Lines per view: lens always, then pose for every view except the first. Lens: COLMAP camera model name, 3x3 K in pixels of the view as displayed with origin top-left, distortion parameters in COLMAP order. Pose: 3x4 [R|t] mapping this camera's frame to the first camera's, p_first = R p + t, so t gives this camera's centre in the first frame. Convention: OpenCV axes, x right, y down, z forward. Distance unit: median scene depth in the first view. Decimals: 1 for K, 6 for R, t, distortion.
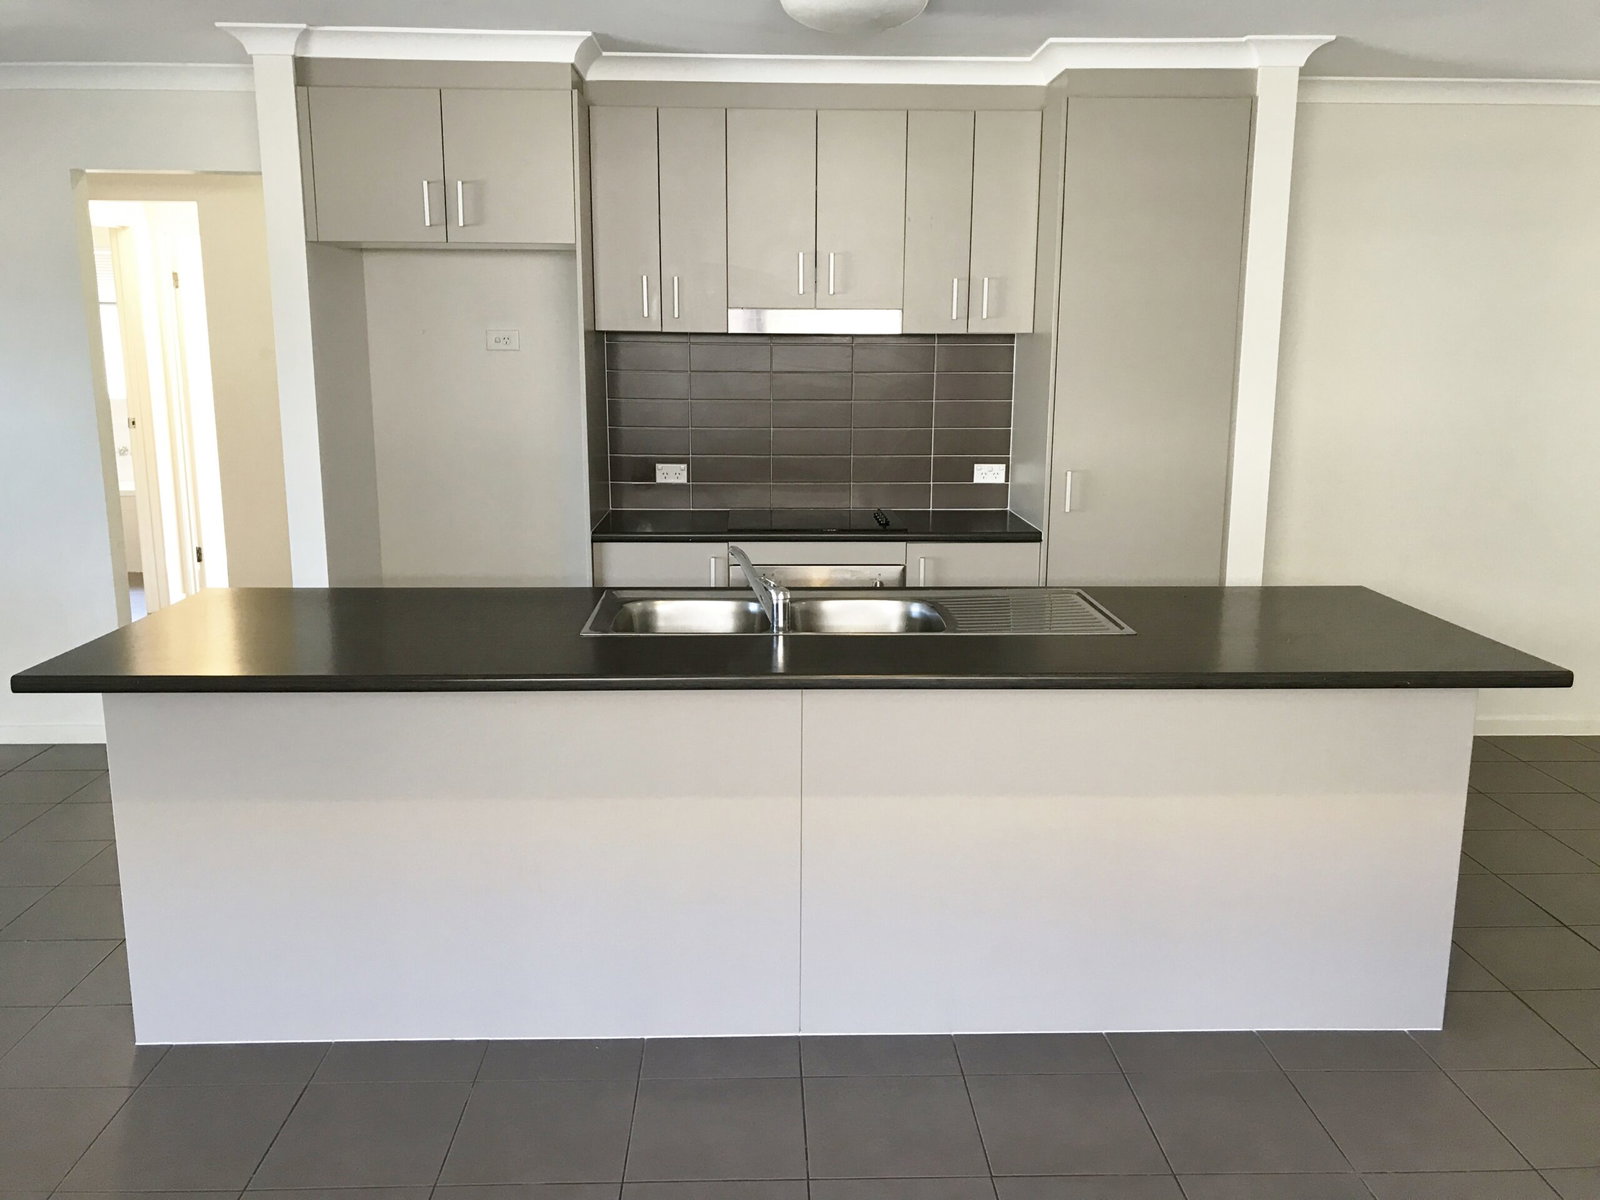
lens RADIAL K [[1312.7, 0, 790.1], [0, 1312.7, 601.2], [0, 0, 1]] dist [0.002919, -0.002126]
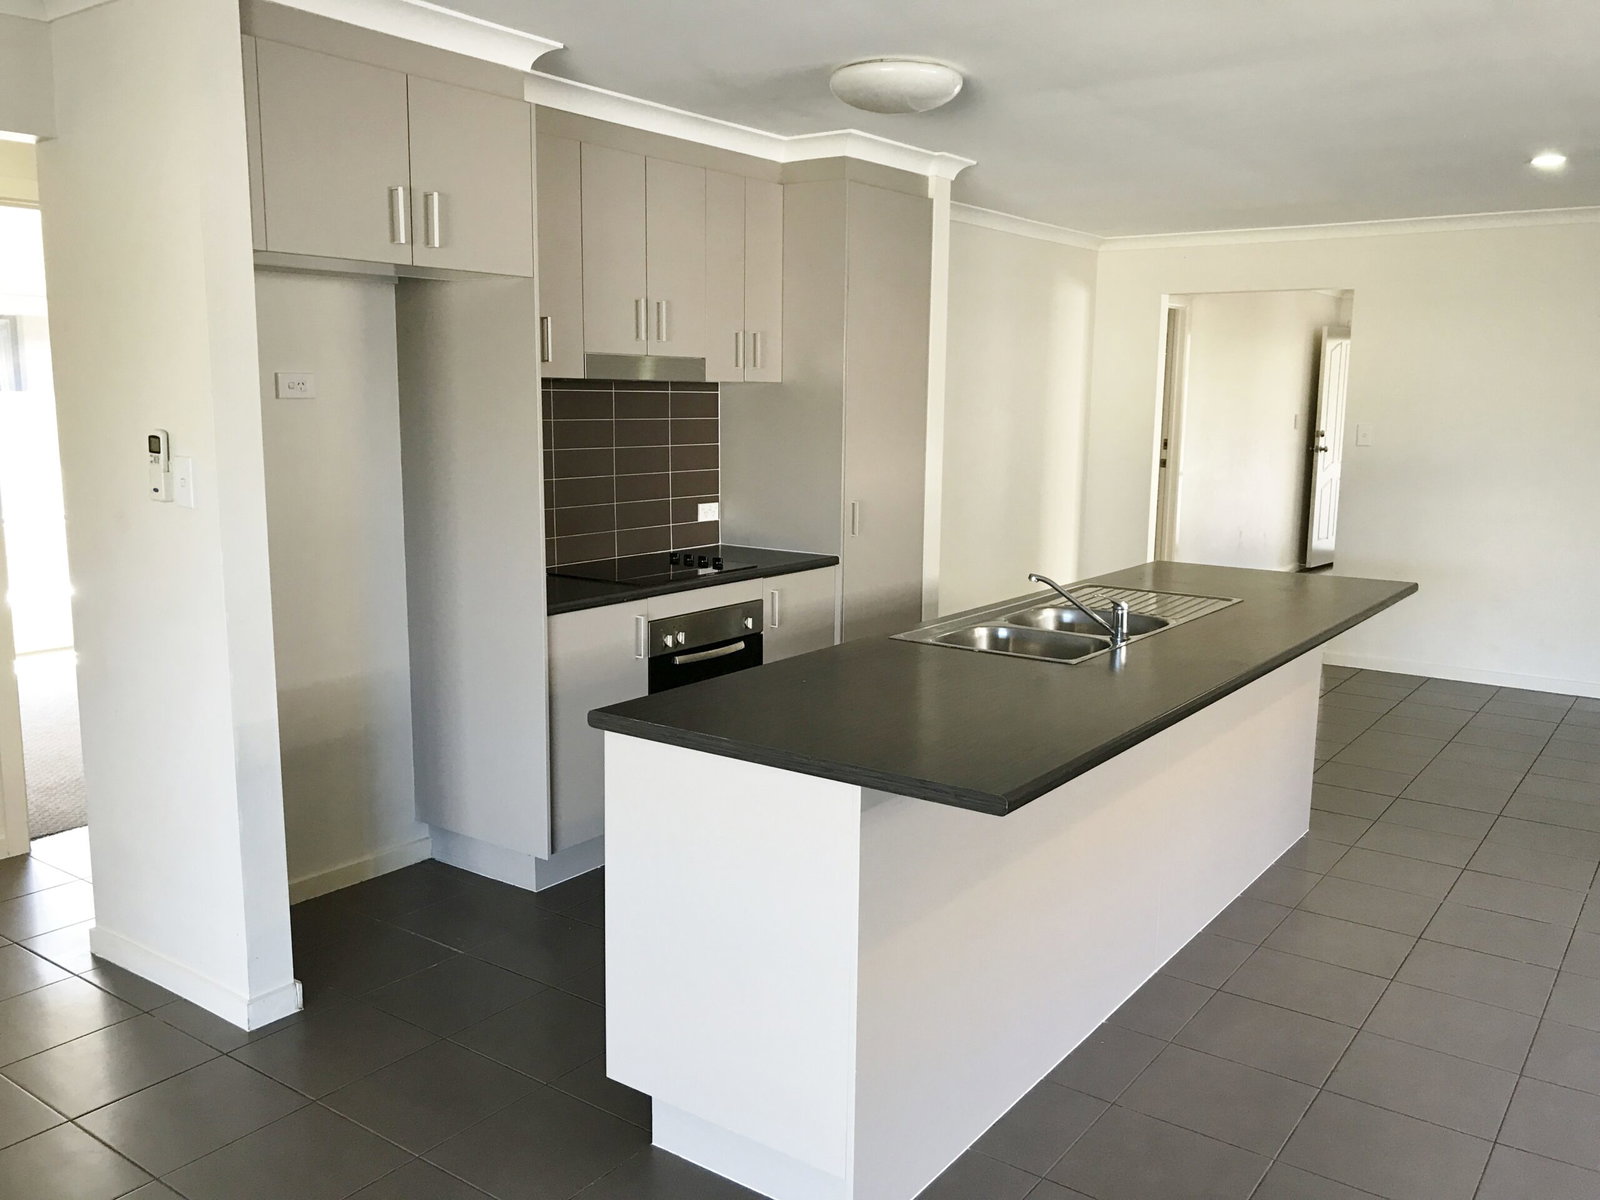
lens RADIAL K [[1312.7, 0, 790.1], [0, 1312.7, 601.2], [0, 0, 1]] dist [0.002919, -0.002126]
pose [[0.622829, -0.122546, 0.772701, -0.717128], [0.147267, 0.988365, 0.038045, -0.063159], [-0.768373, 0.090098, 0.633629, 0.313665]]
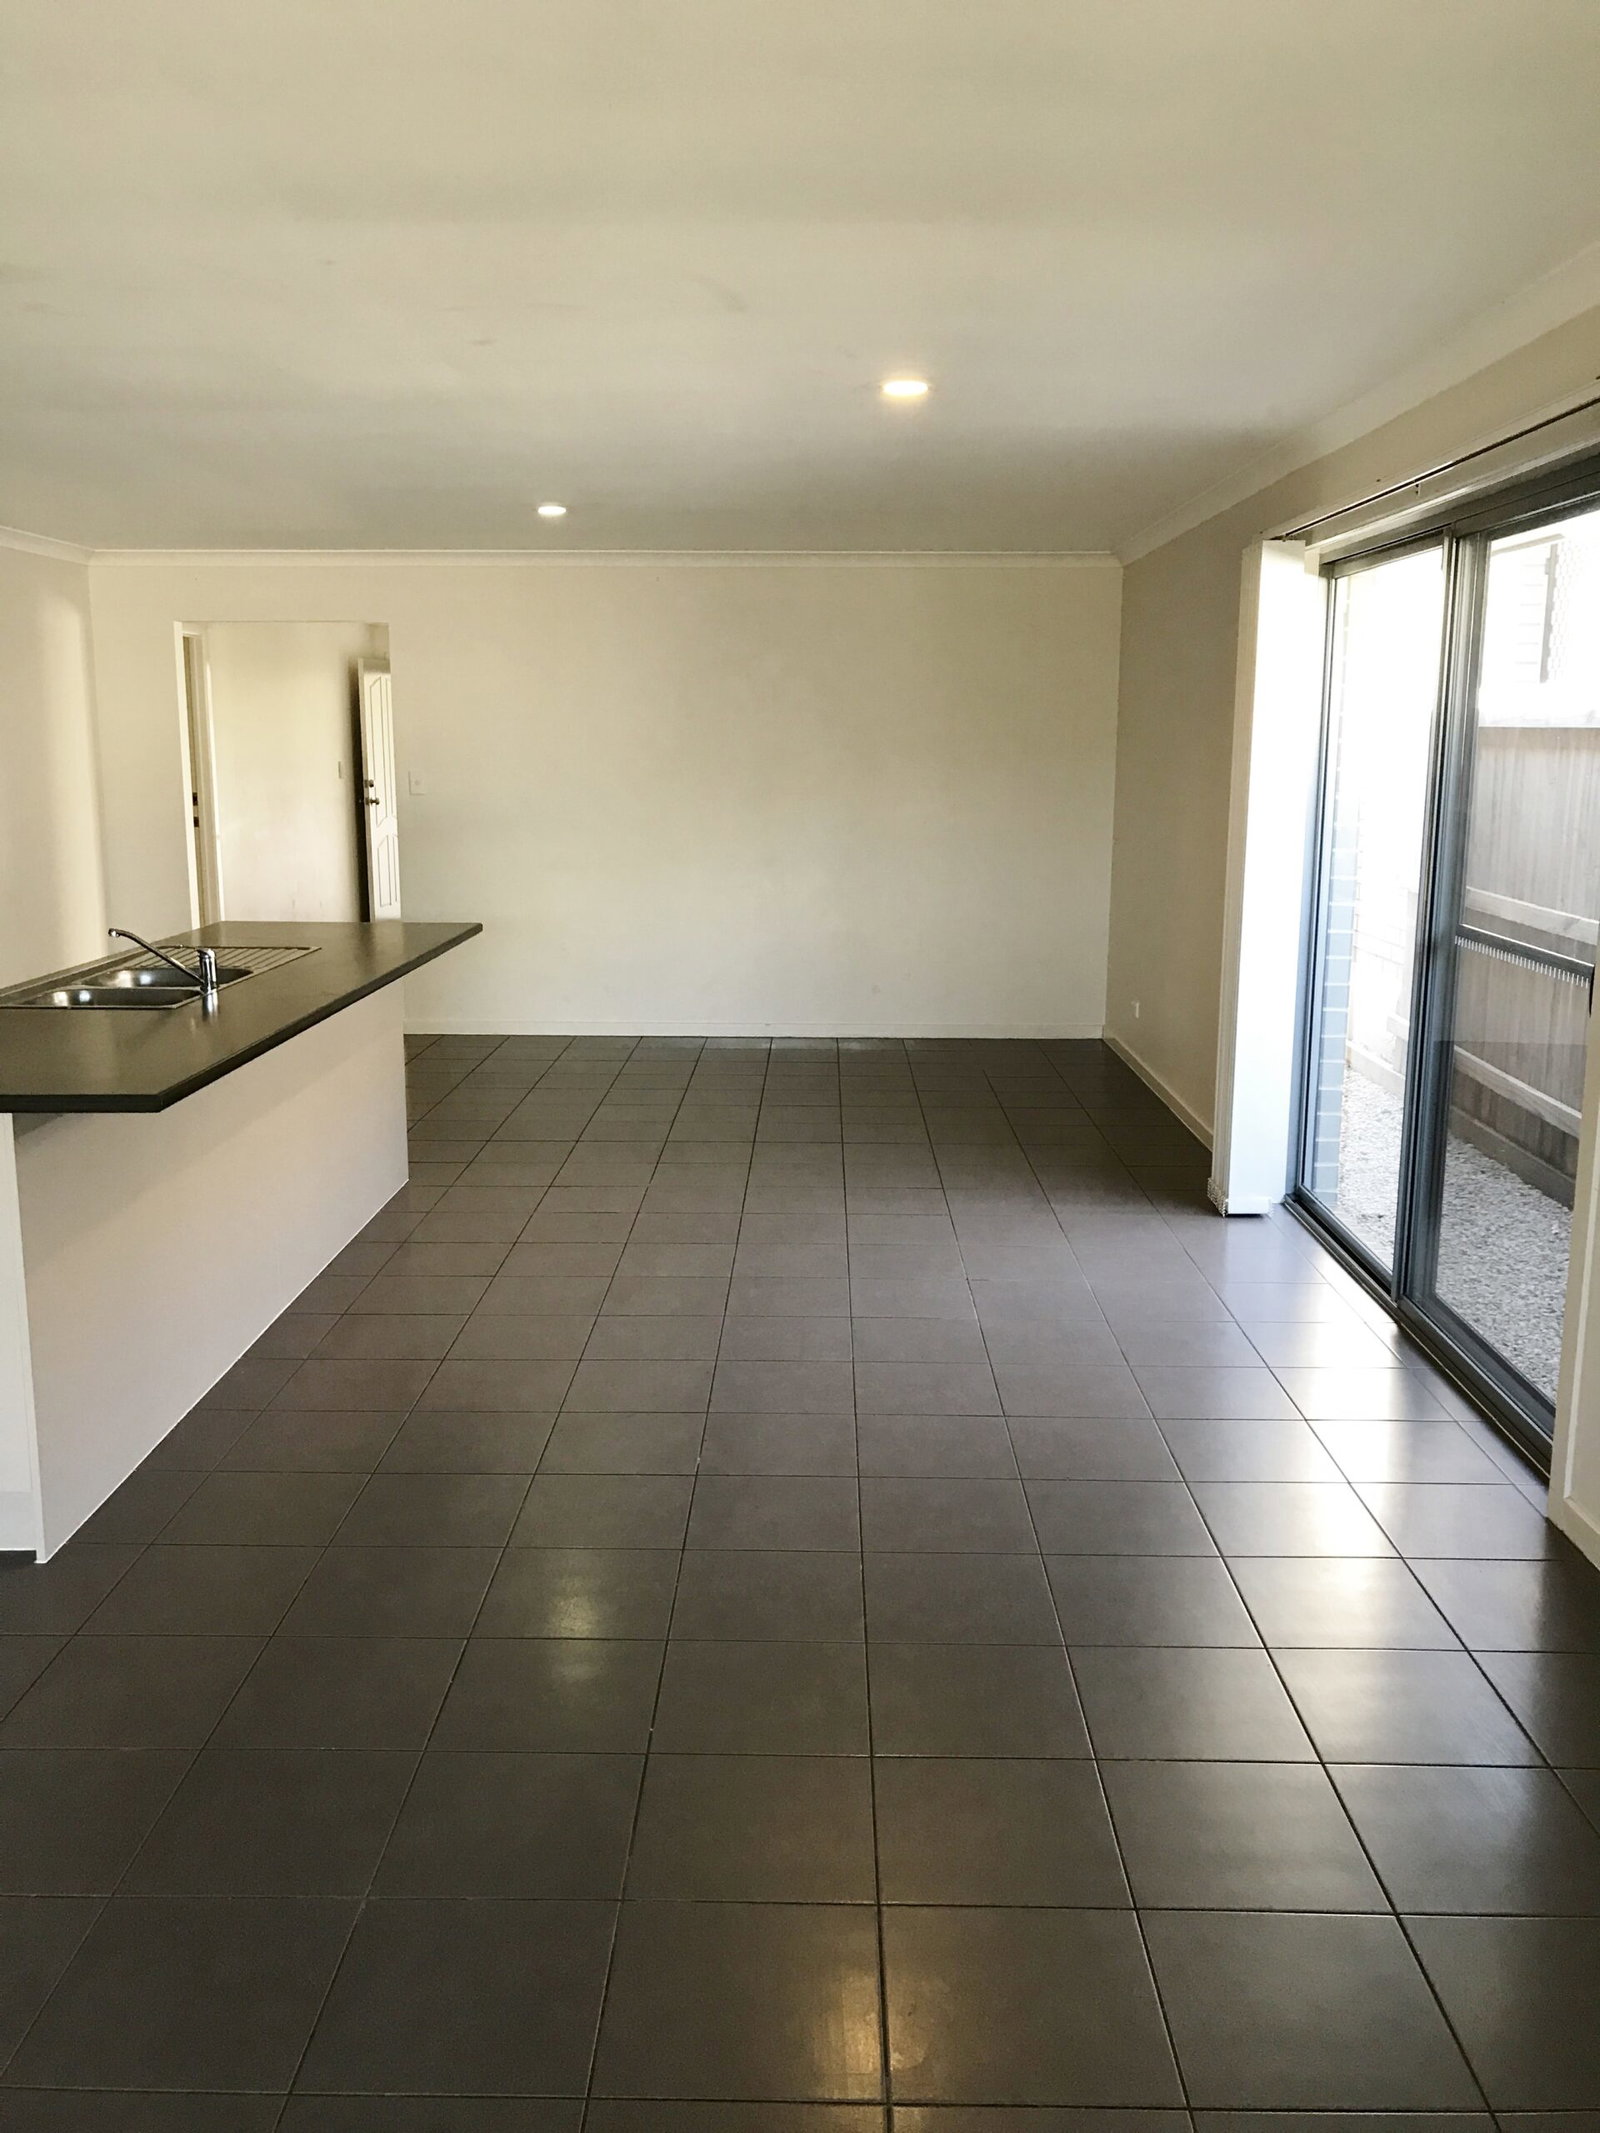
lens RADIAL K [[1750.0, 0, 796.6], [0, 1750.0, 1073.2], [0, 0, 1]] dist [0.002919, -0.002126]
pose [[0.052543, -0.192841, 0.979822, -1.010856], [0.196147, 0.964057, 0.179220, -0.051847], [-0.979166, 0.182772, 0.088479, 0.233314]]
